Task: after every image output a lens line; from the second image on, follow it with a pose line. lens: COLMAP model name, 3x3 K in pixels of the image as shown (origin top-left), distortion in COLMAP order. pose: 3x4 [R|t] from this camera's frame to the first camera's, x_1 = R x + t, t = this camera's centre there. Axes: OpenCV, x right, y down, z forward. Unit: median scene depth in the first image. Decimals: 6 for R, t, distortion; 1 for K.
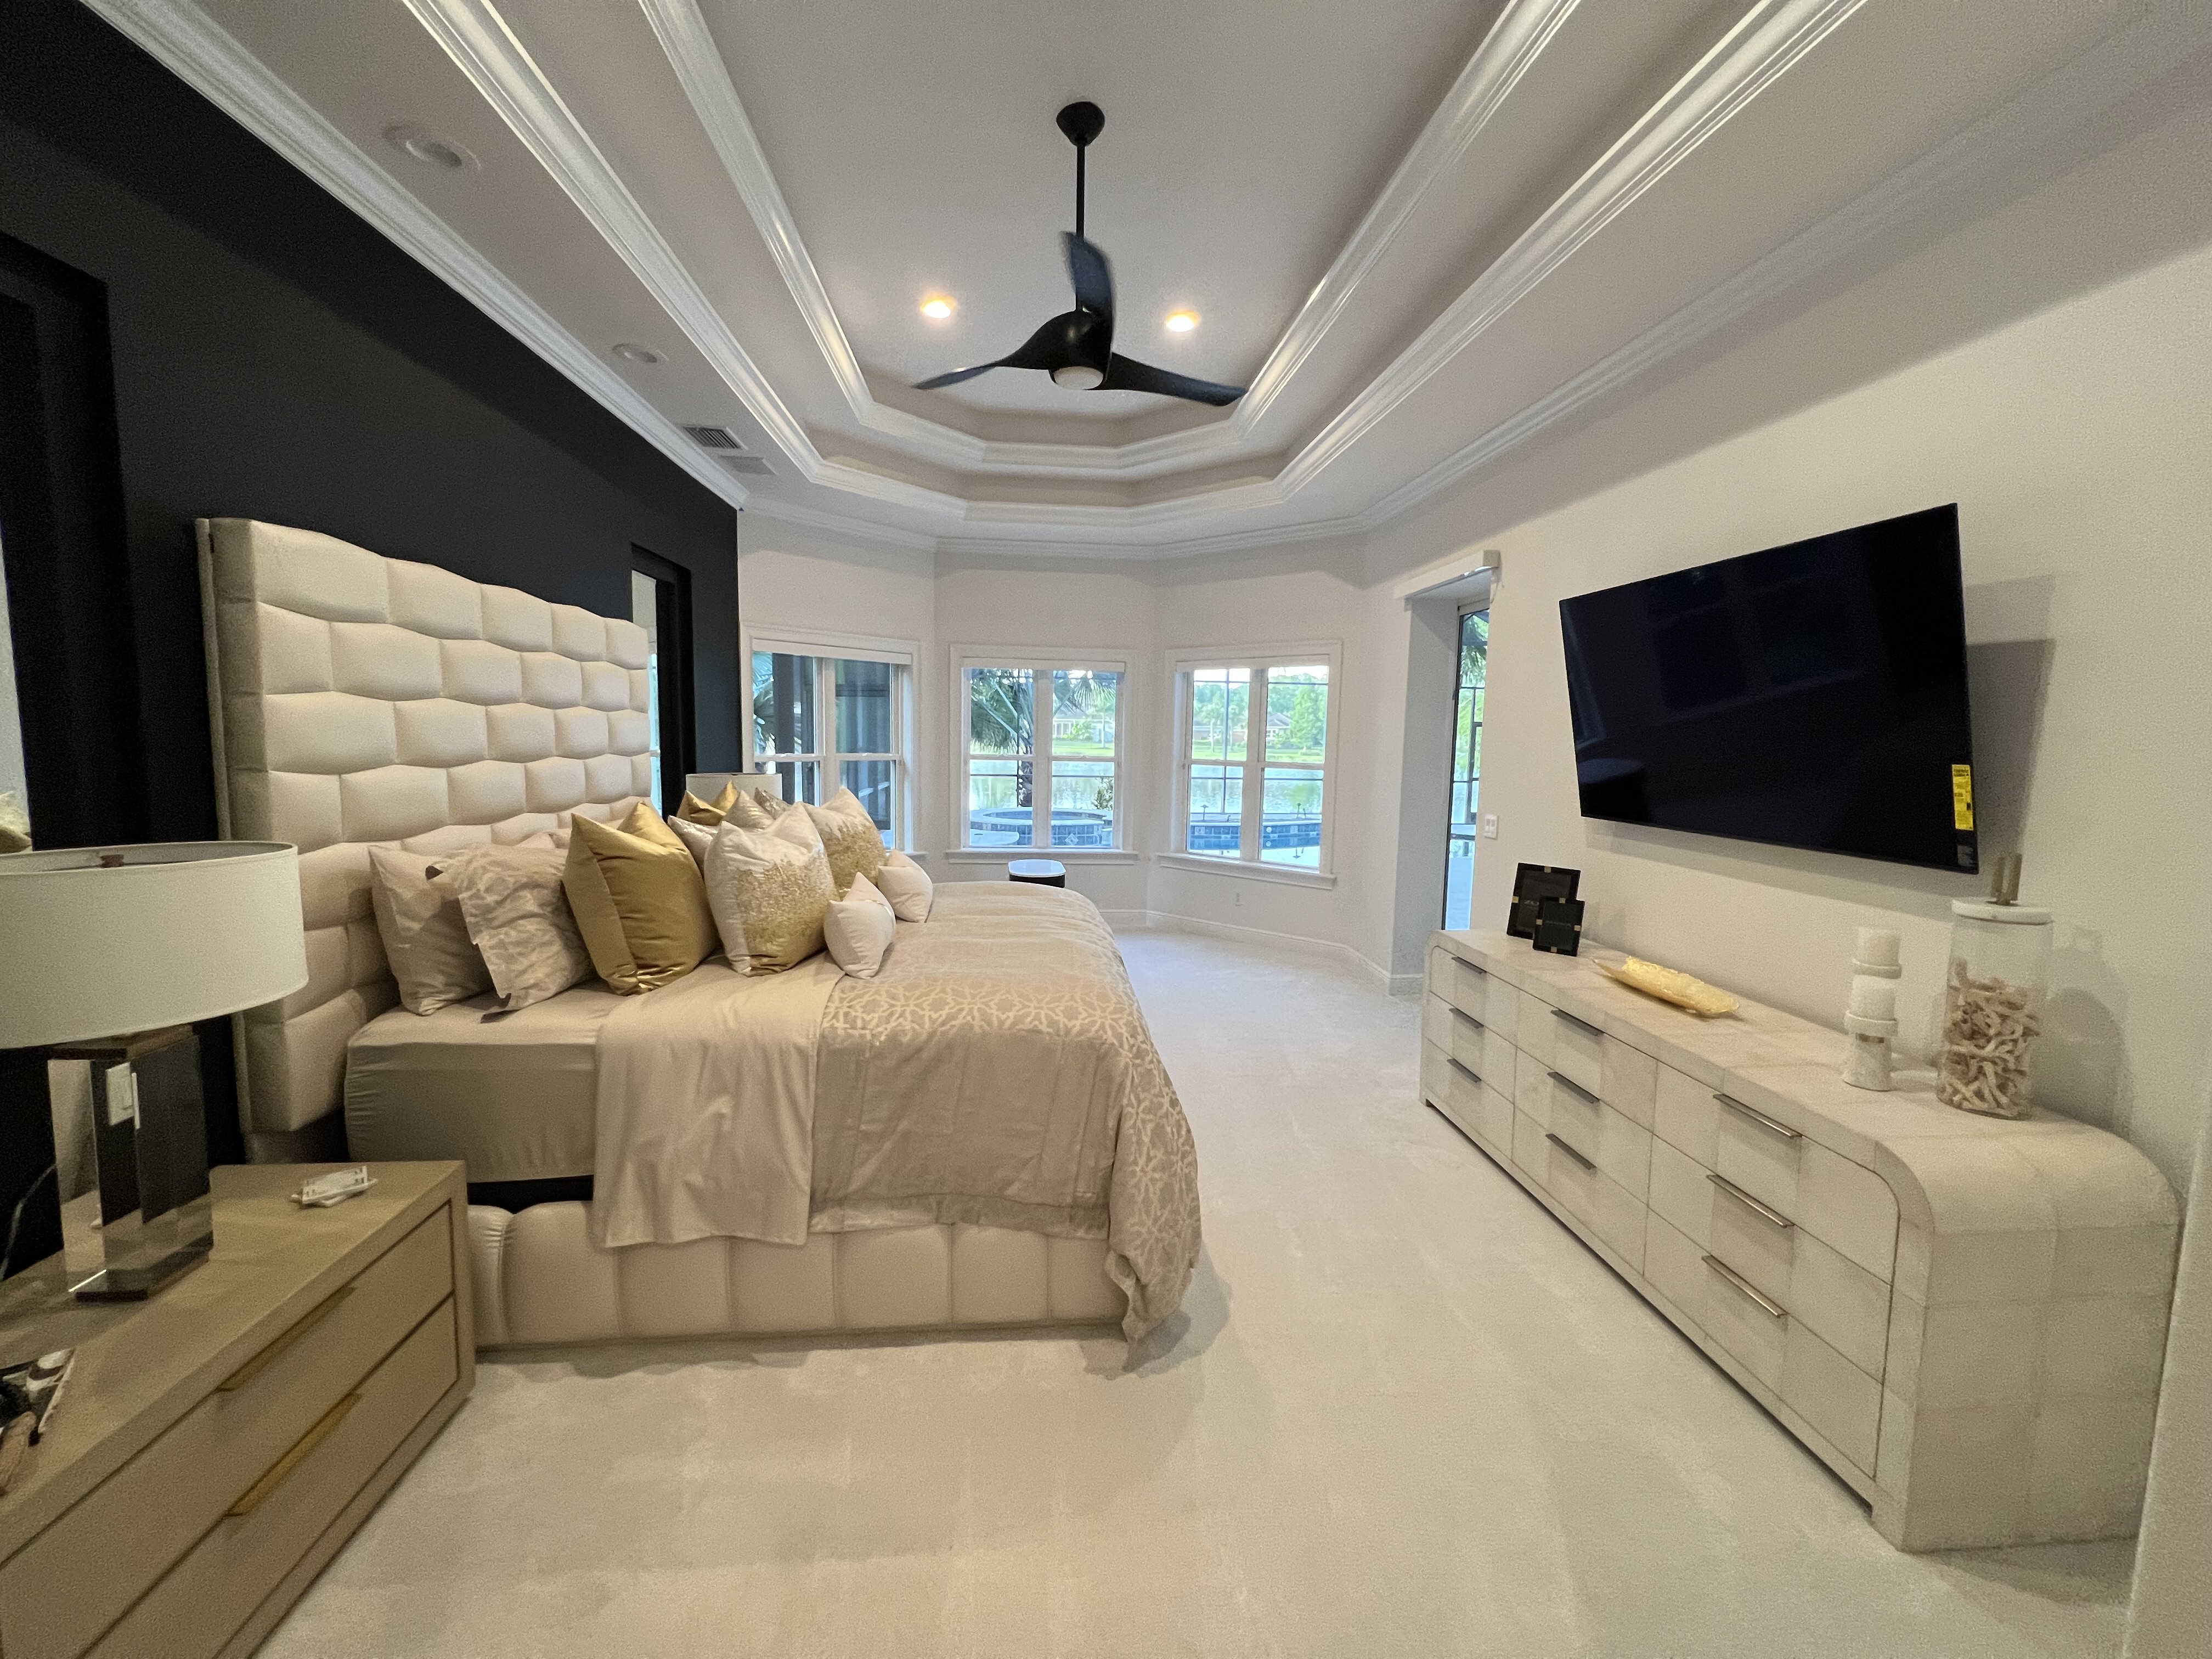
lens RADIAL K [[890.8, 0, 1105.2], [0, 890.8, 822.6], [0, 0, 1]] dist [-0.000320, 0.000058]
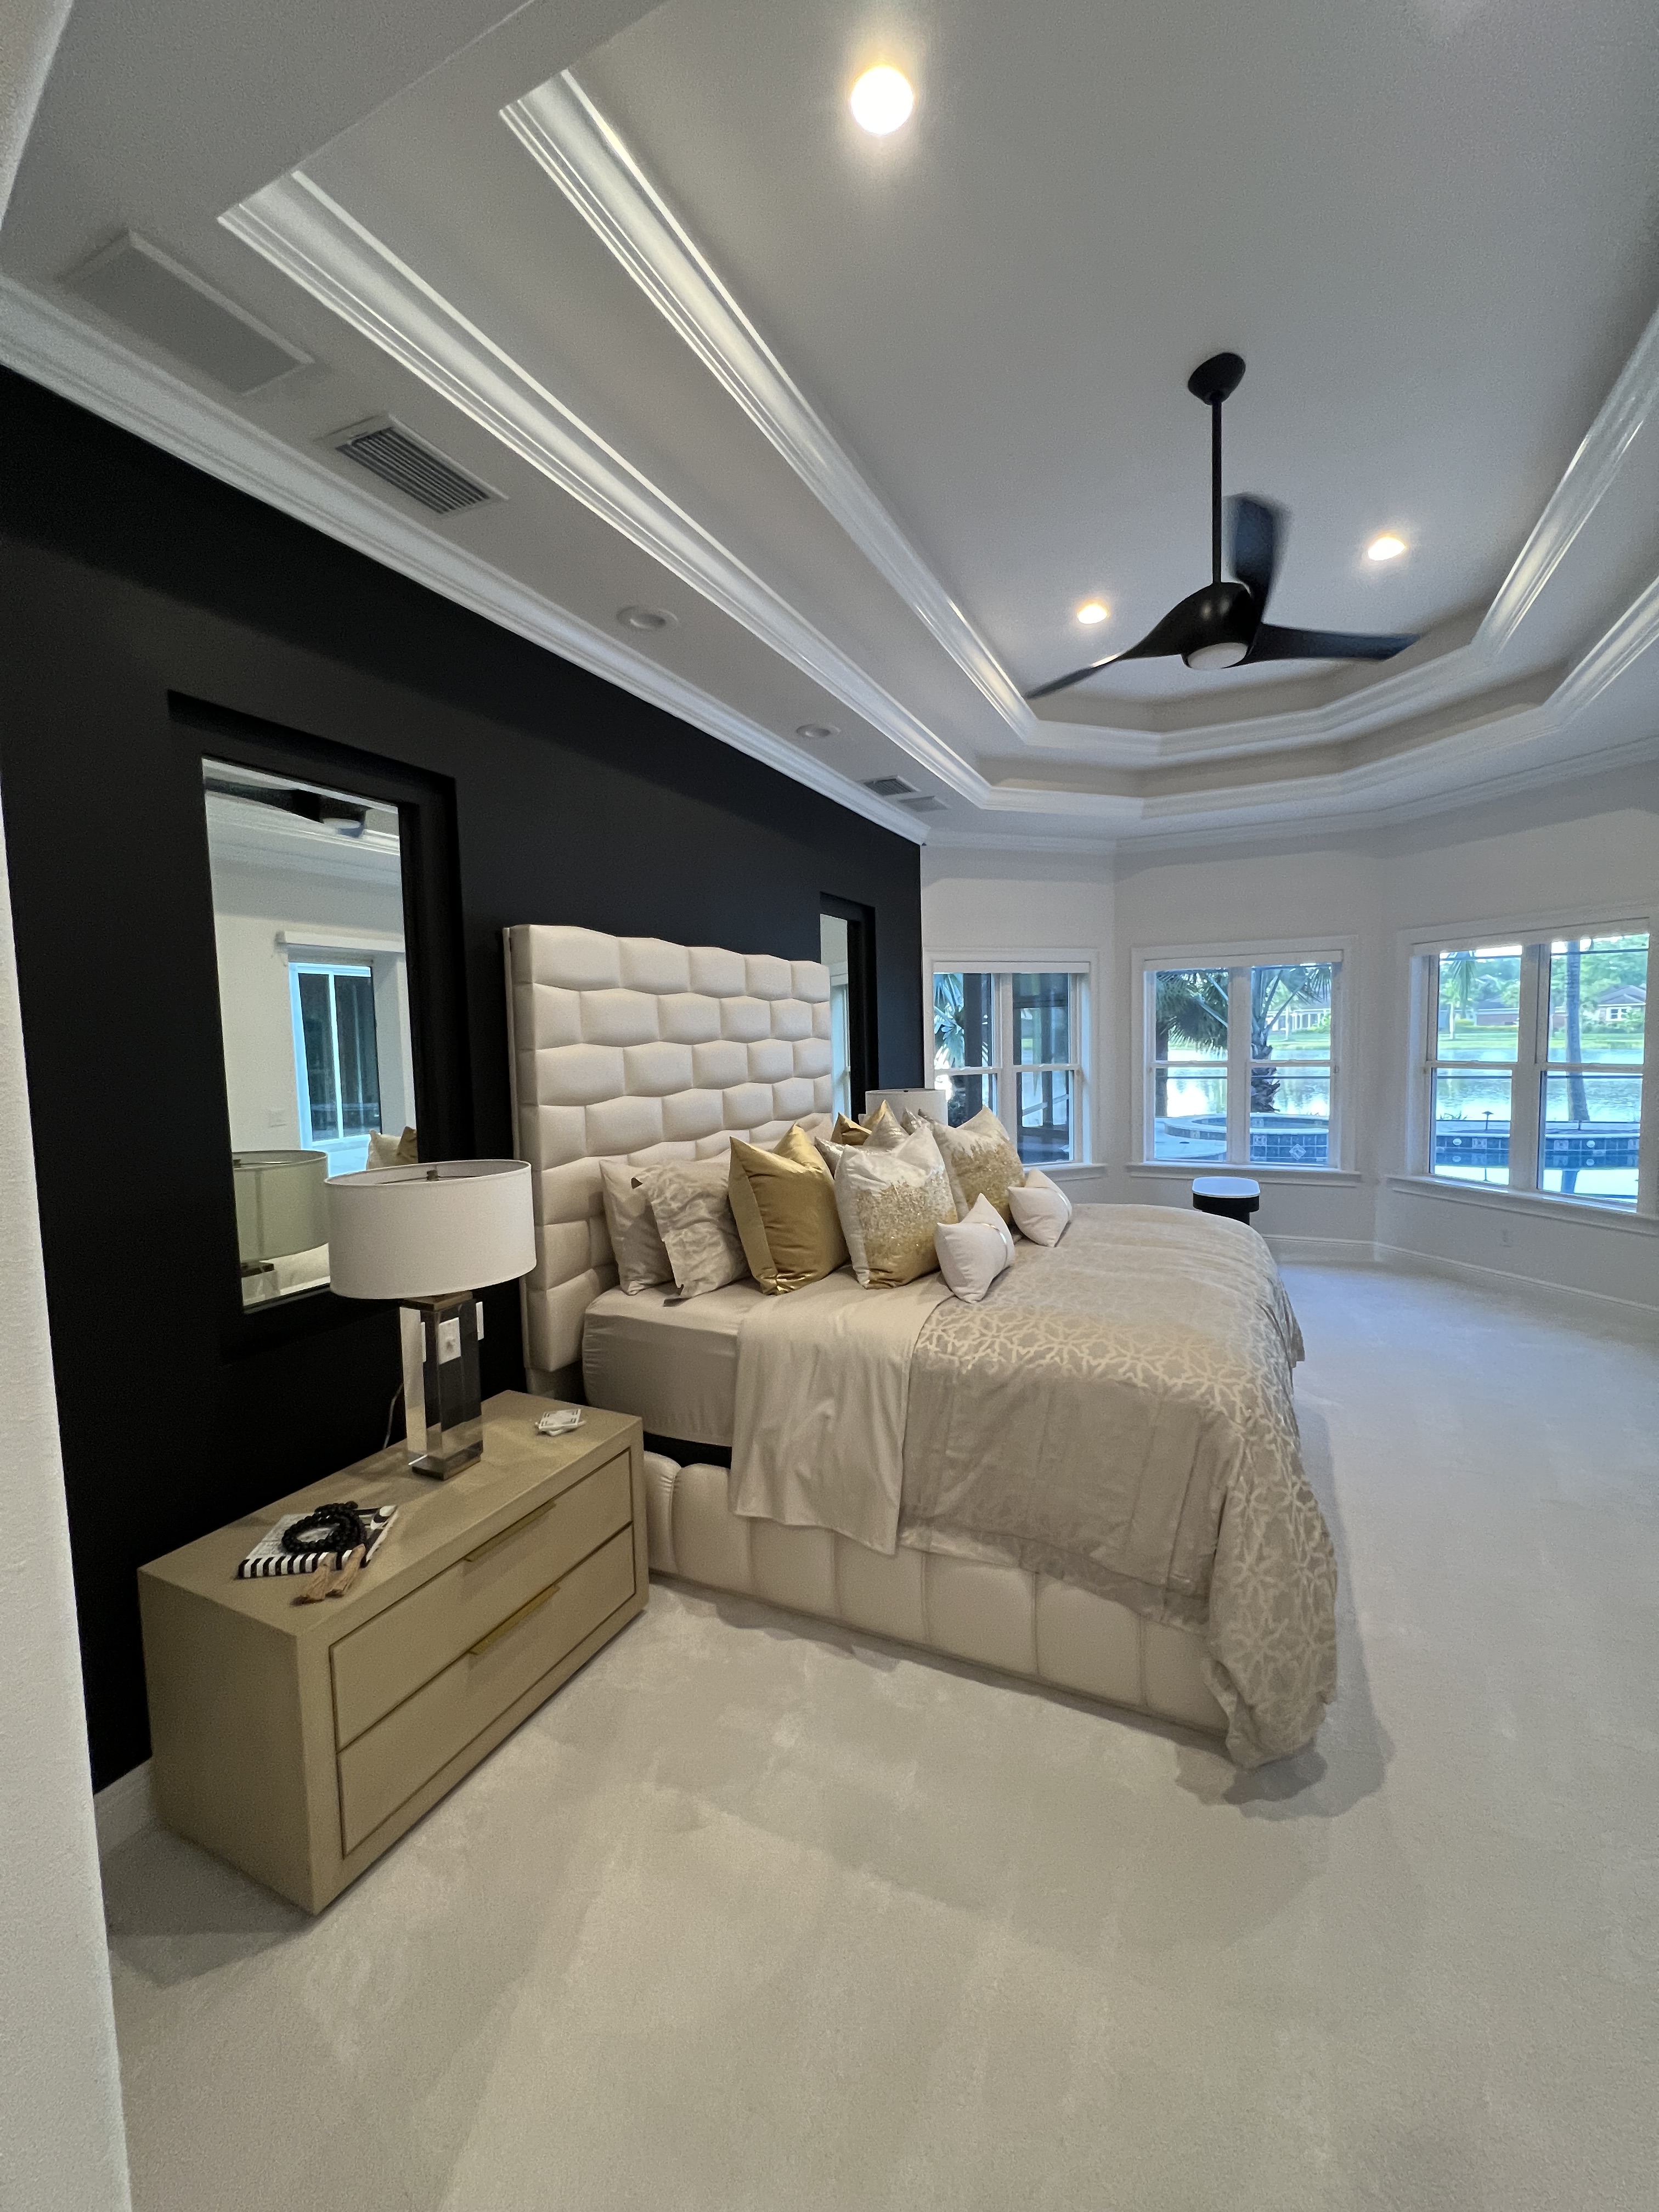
lens RADIAL K [[890.8, 0, 833.6], [0, 890.8, 1102.8], [0, 0, 1]] dist [-0.000320, 0.000058]
pose [[0.858519, -0.001257, -0.512781, 0.133007], [-0.010734, 0.999734, -0.020422, -0.033577], [0.512670, 0.023037, 0.858277, 0.051470]]
